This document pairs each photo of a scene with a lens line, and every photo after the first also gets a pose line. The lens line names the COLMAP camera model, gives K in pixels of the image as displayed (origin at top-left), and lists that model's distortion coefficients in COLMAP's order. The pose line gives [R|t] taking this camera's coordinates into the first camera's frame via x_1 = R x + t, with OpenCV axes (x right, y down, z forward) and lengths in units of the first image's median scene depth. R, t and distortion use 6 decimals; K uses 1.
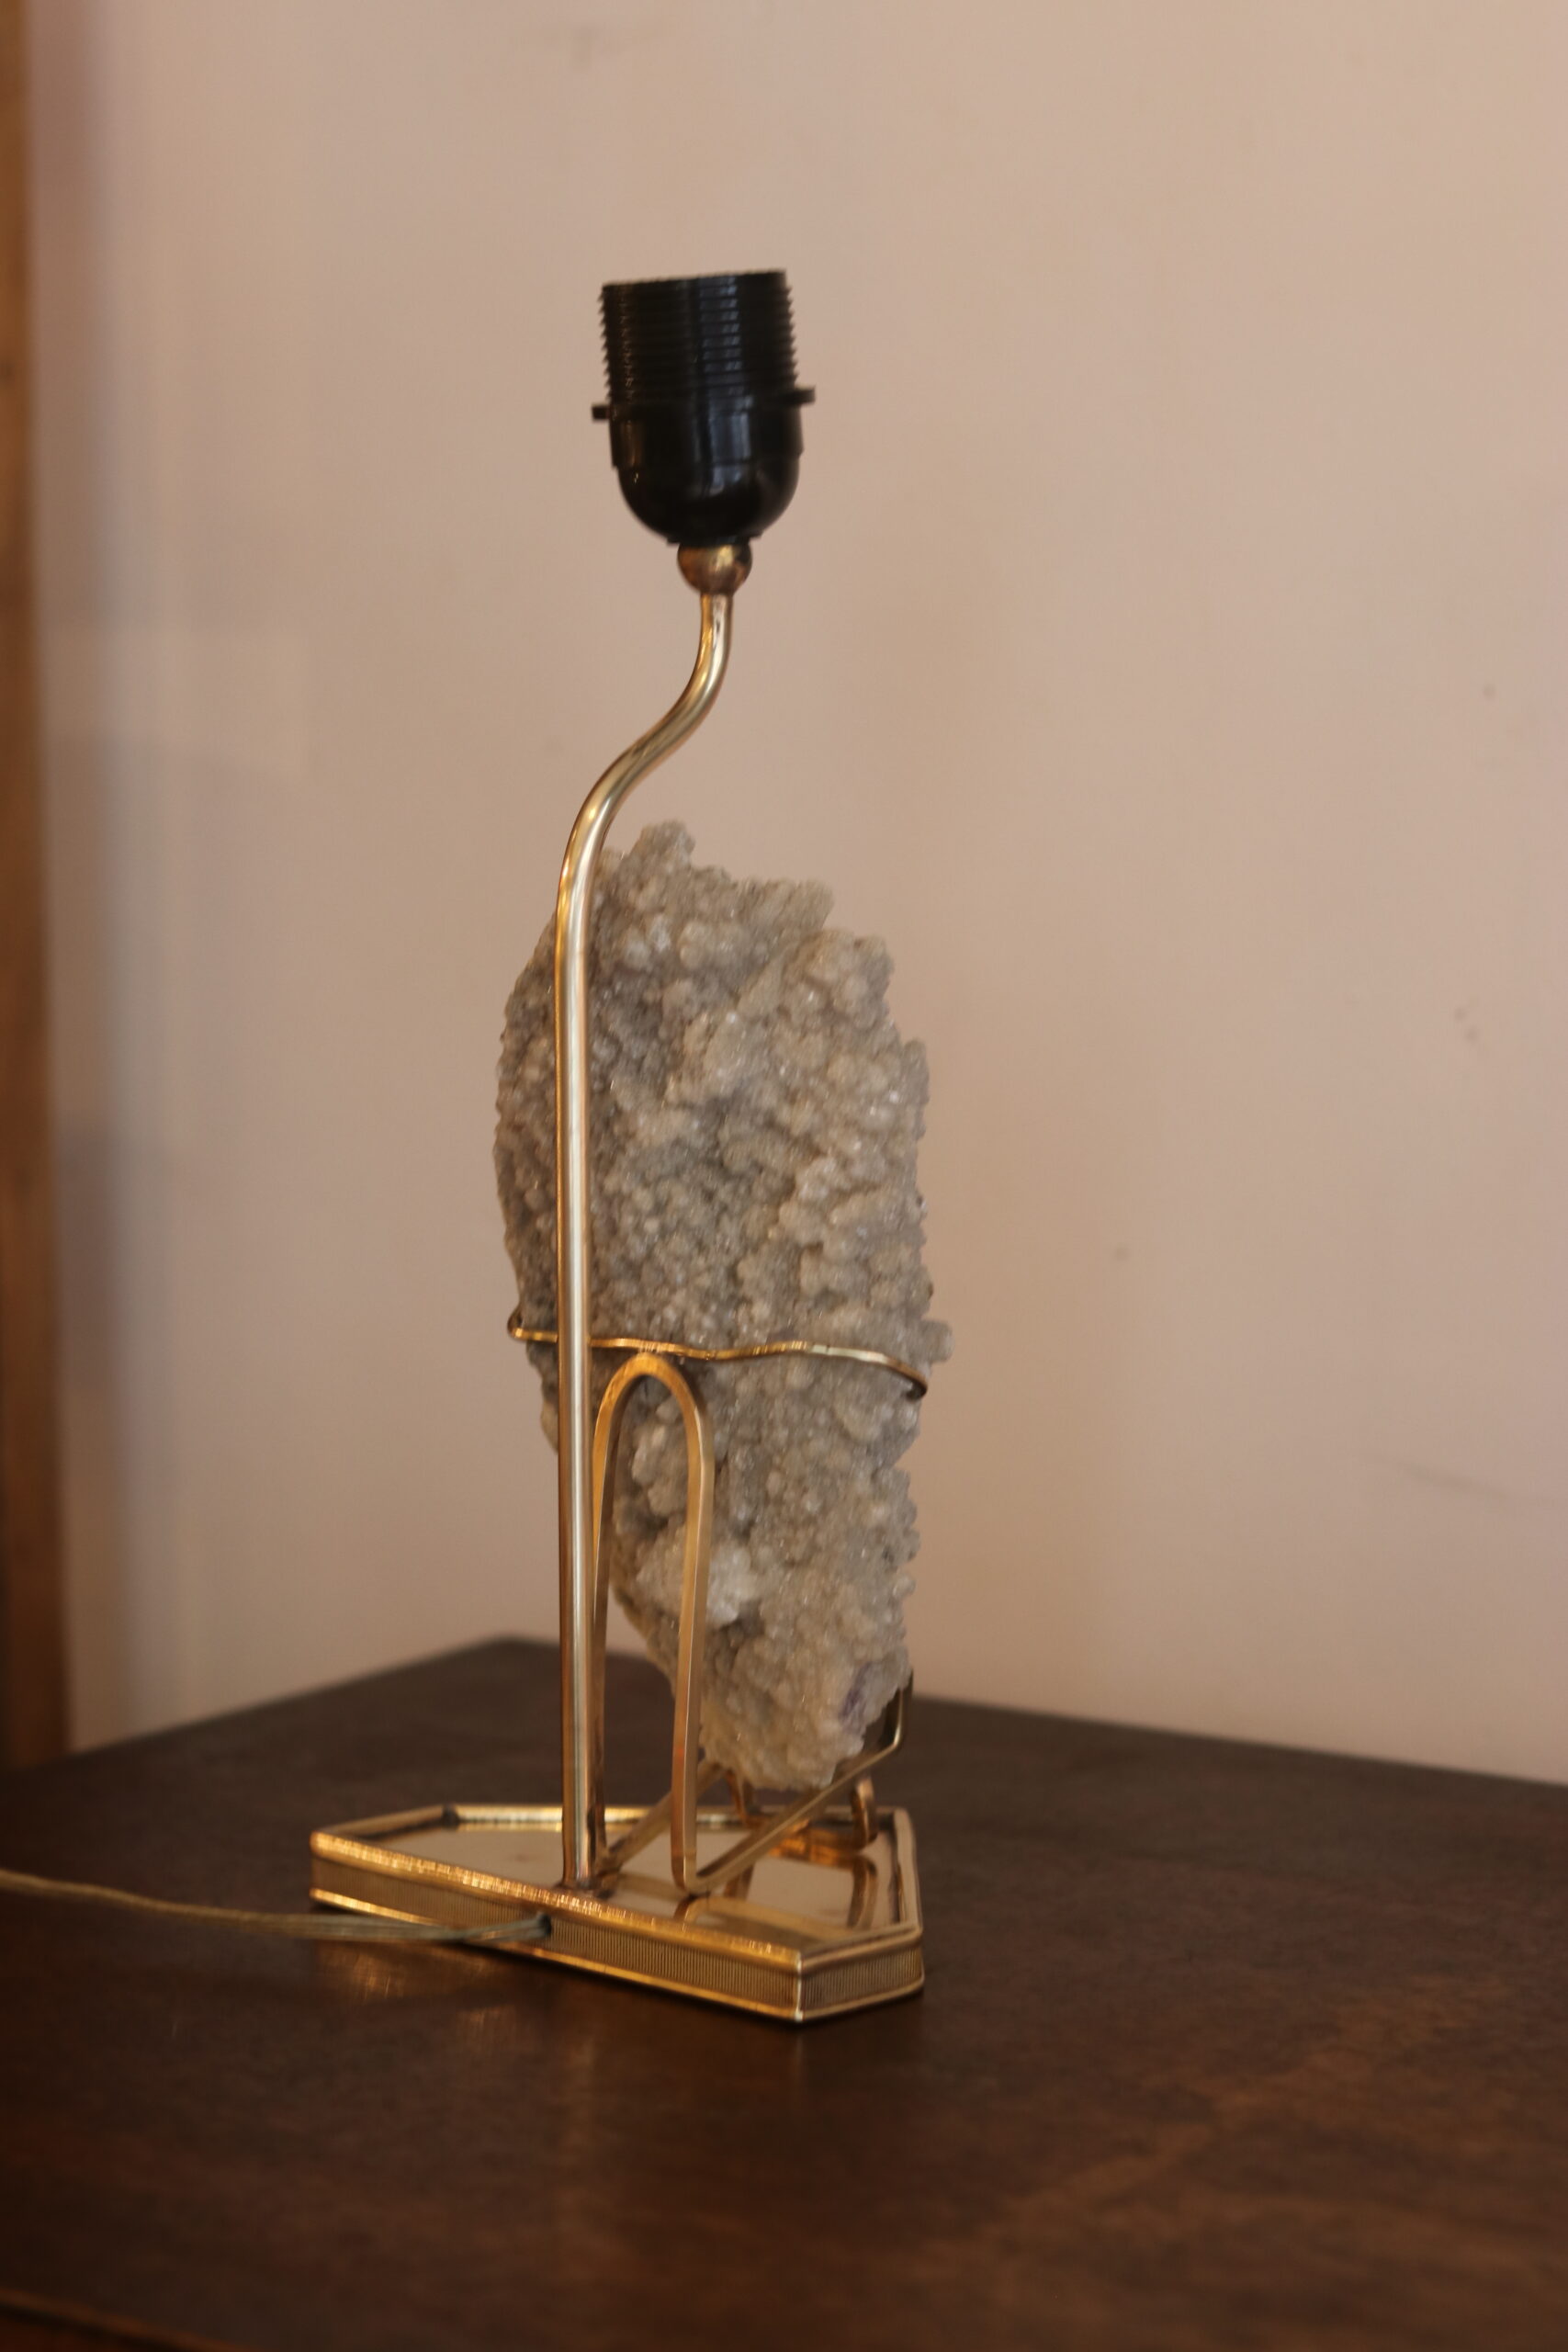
lens RADIAL K [[5590.1, 0, 784.0], [0, 5590.1, 1176.0], [0, 0, 1]] dist [-0.085581, -0.099911]
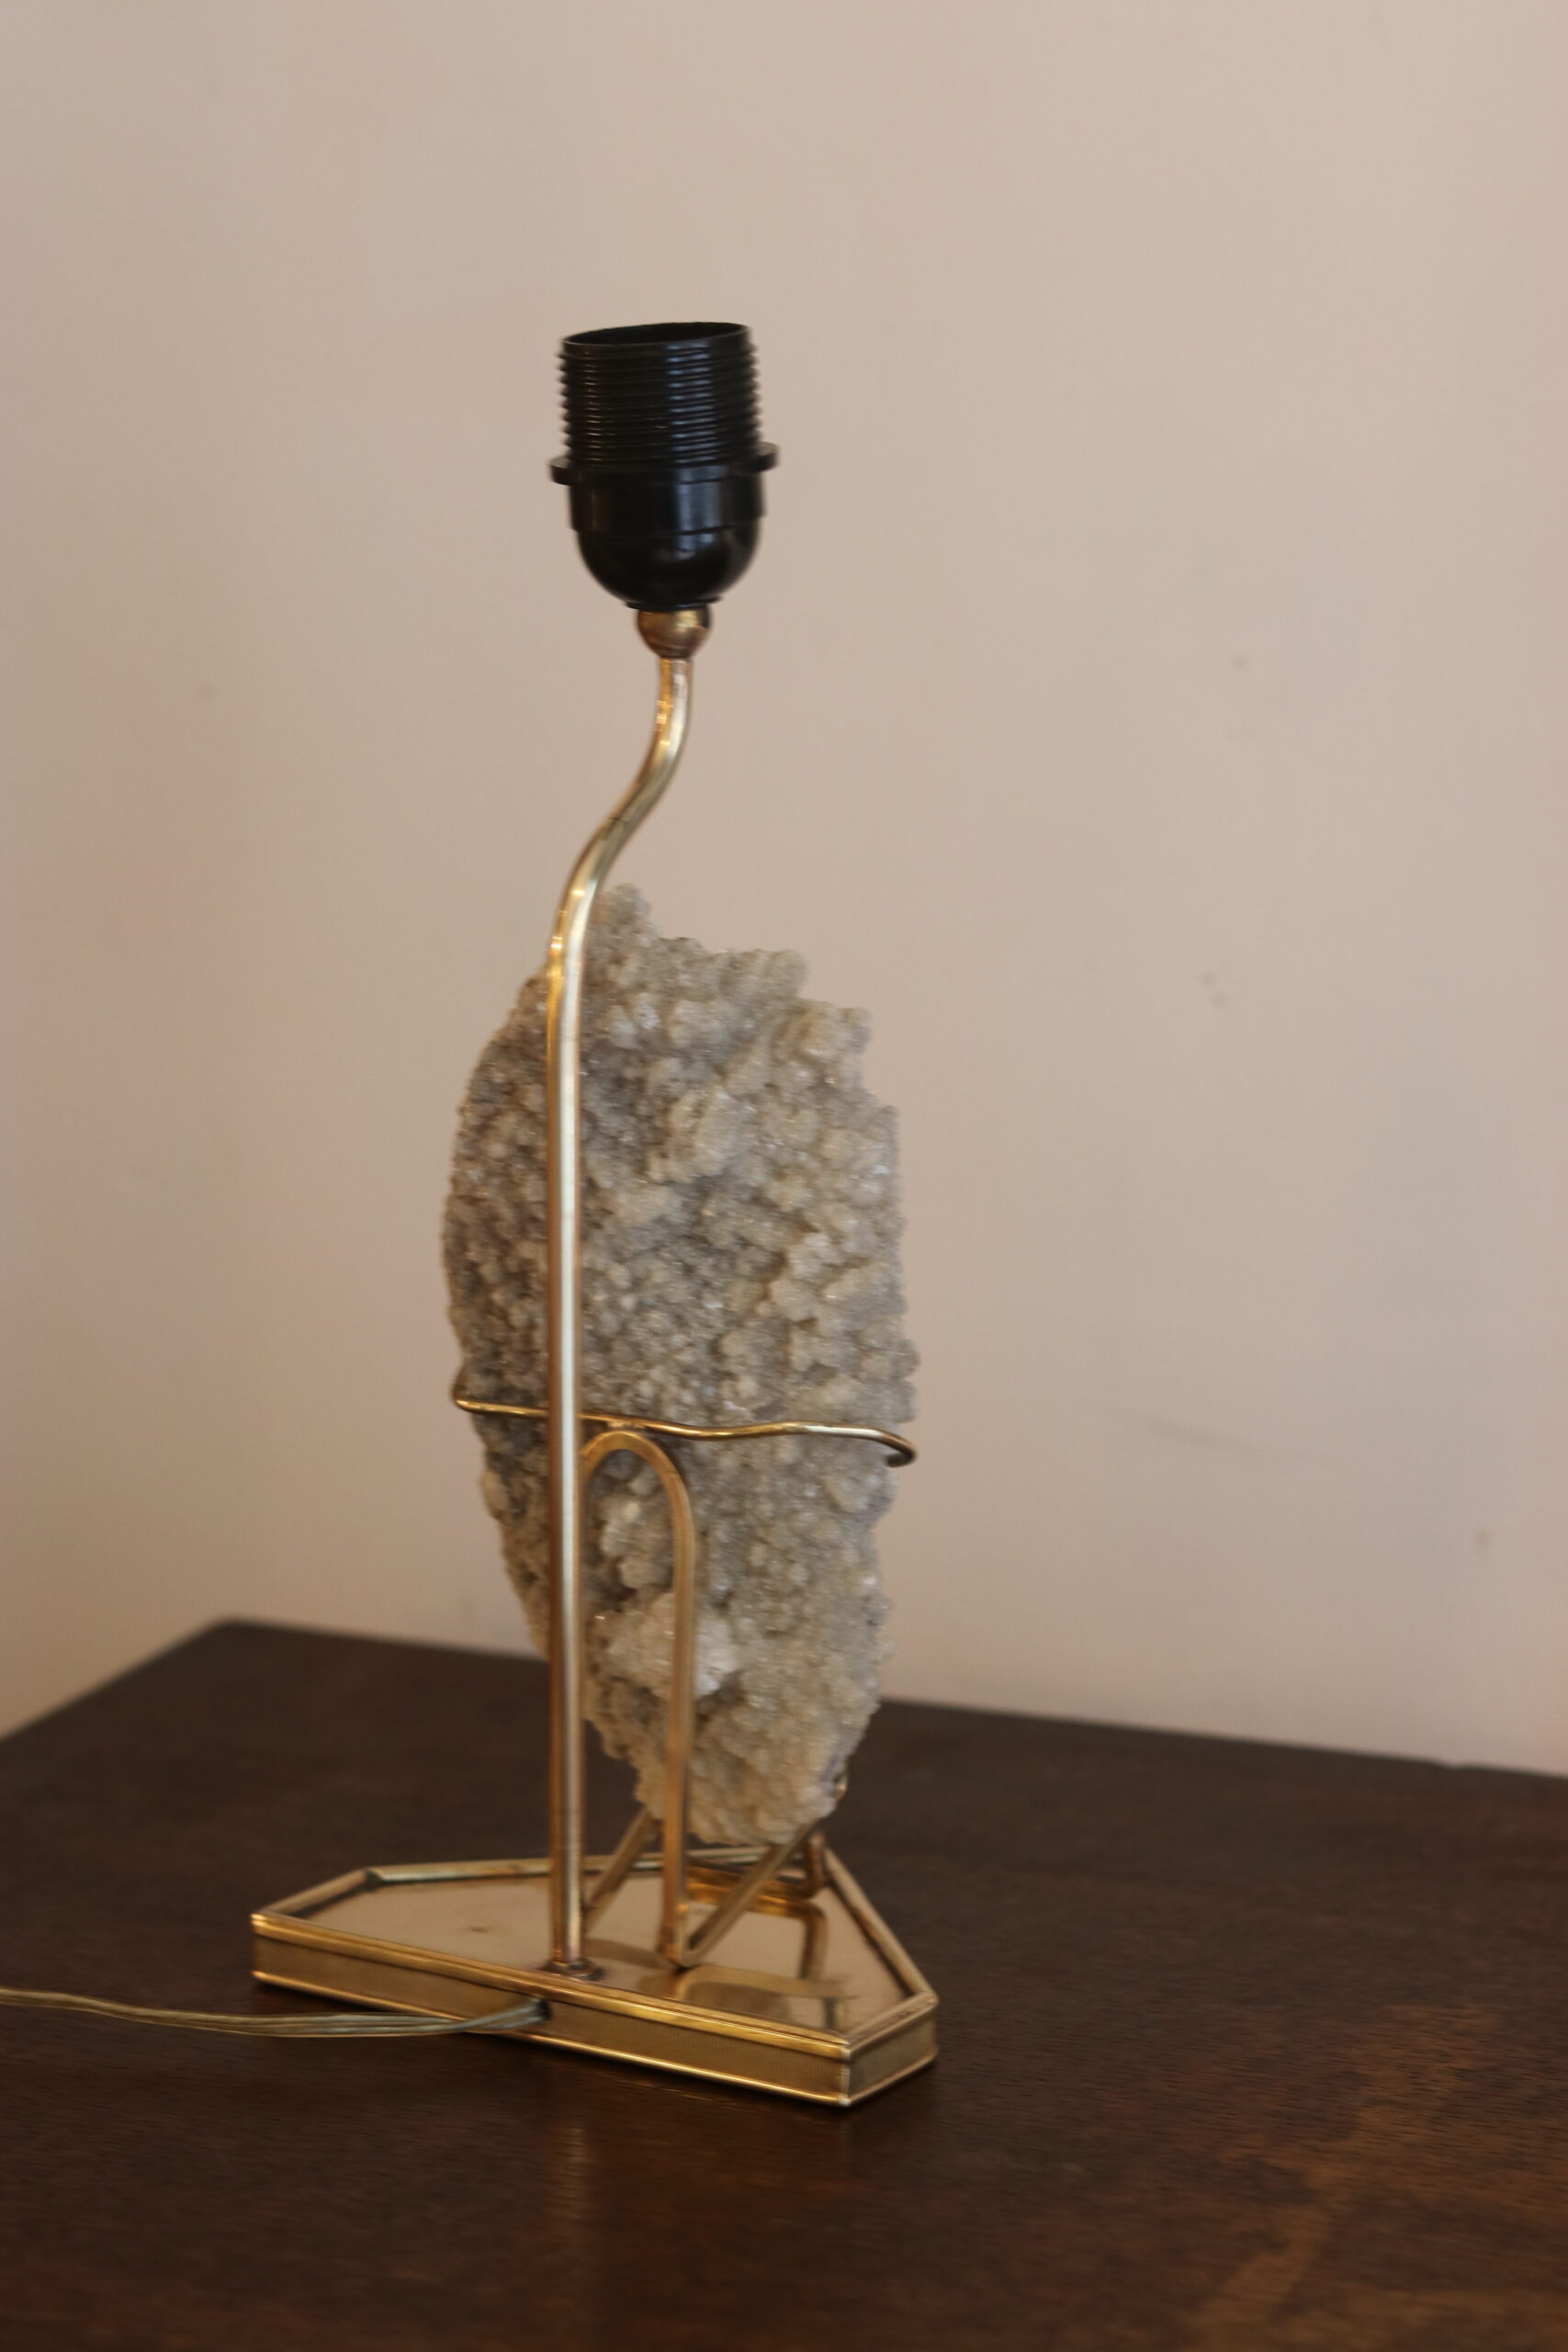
lens RADIAL K [[5590.1, 0, 784.0], [0, 5590.1, 1176.0], [0, 0, 1]] dist [-0.085581, -0.099911]
pose [[0.979161, -0.037092, 0.199668, -0.193762], [0.023232, 0.997183, 0.071316, -0.083332], [-0.201750, -0.065192, 0.977265, 0.032947]]
